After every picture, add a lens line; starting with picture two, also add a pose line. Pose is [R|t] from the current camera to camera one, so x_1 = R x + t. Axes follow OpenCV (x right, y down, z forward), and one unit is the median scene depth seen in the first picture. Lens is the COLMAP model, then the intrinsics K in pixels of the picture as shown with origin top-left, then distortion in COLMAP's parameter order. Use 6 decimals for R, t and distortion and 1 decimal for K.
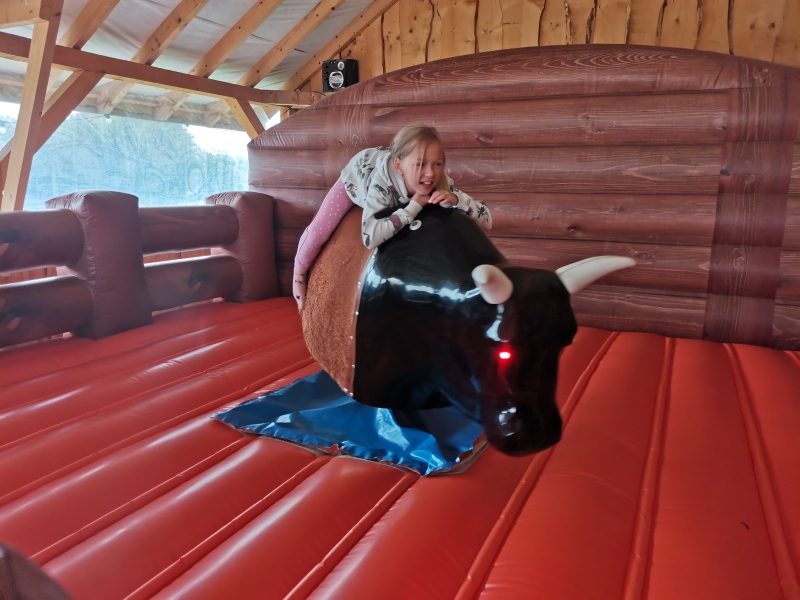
lens RADIAL K [[618.1, 0, 400.0], [0, 618.1, 300.0], [0, 0, 1]] dist [-0.026436, -0.000163]
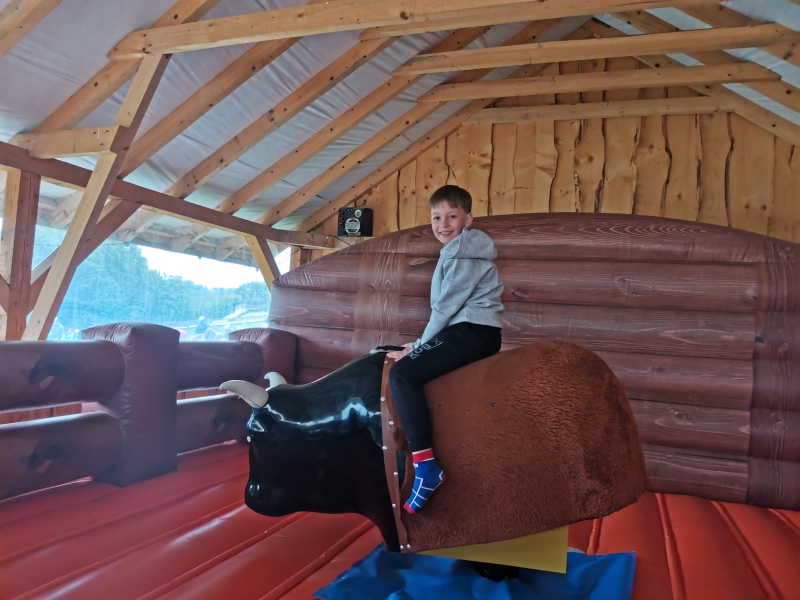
lens RADIAL K [[608.5, 0, 410.1], [0, 608.5, 299.4], [0, 0, 1]] dist [0.099497, -0.217414]
pose [[0.994148, 0.060359, 0.089592, -0.139864], [-0.039145, 0.974261, -0.222000, -0.015564], [-0.100685, 0.217194, 0.970922, 0.019923]]
